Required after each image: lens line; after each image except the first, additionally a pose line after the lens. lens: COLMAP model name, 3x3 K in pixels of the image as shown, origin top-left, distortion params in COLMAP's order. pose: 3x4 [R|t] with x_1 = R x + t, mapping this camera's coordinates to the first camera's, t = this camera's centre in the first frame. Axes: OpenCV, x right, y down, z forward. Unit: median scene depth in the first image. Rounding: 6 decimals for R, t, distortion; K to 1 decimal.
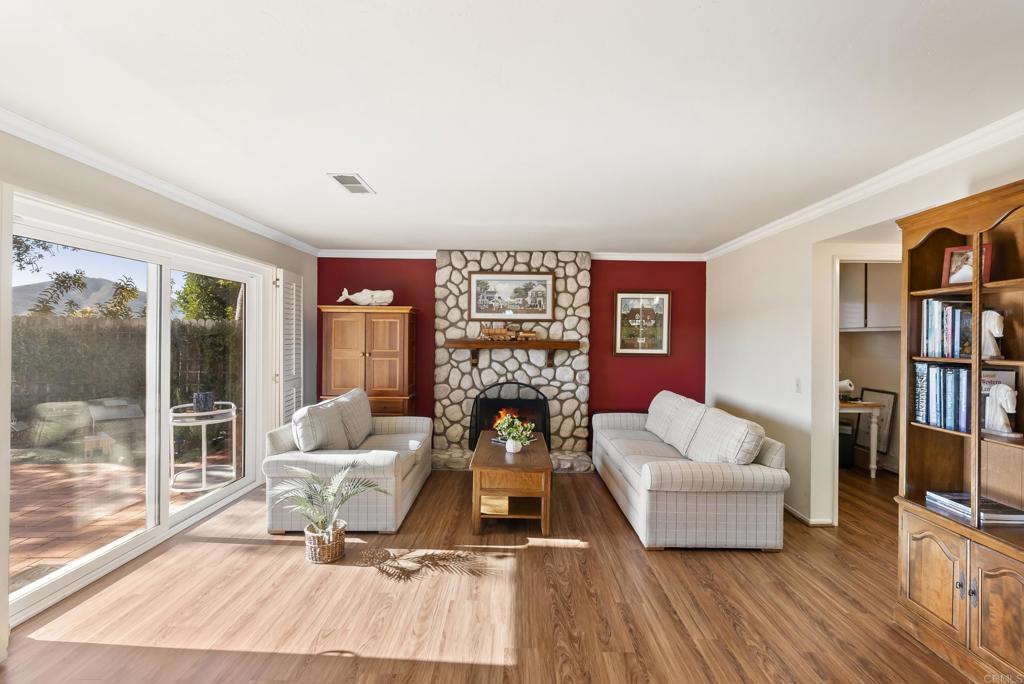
lens RADIAL K [[462.5, 0, 511.0], [0, 462.5, 338.2], [0, 0, 1]] dist [-0.001617, -0.000110]
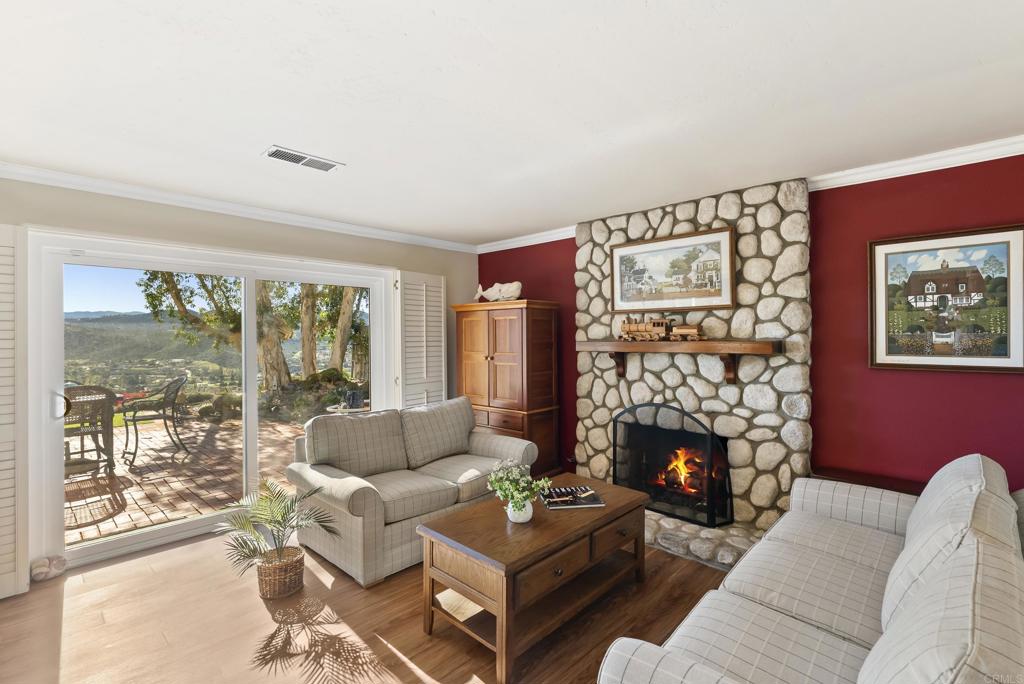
lens RADIAL K [[466.7, 0, 511.5], [0, 466.7, 336.1], [0, 0, 1]] dist [-0.001721, 0.000294]
pose [[0.728017, -0.014848, -0.685398, 0.293176], [0.012236, 0.999888, -0.008663, 0.001759], [0.685450, -0.002080, 0.728117, 0.359640]]
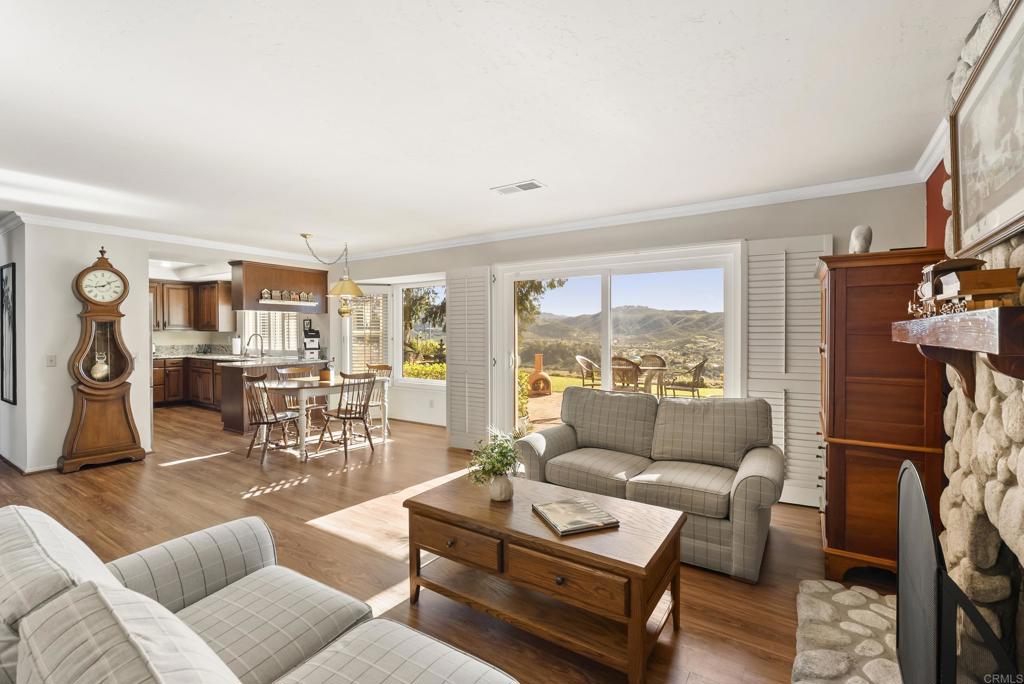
lens RADIAL K [[466.7, 0, 511.5], [0, 466.7, 336.1], [0, 0, 1]] dist [-0.001721, 0.000294]
pose [[-0.556734, -0.000769, -0.830690, 0.354720], [-0.003984, 0.999991, 0.001744, 0.017507], [0.830681, 0.004280, -0.556732, 0.936827]]
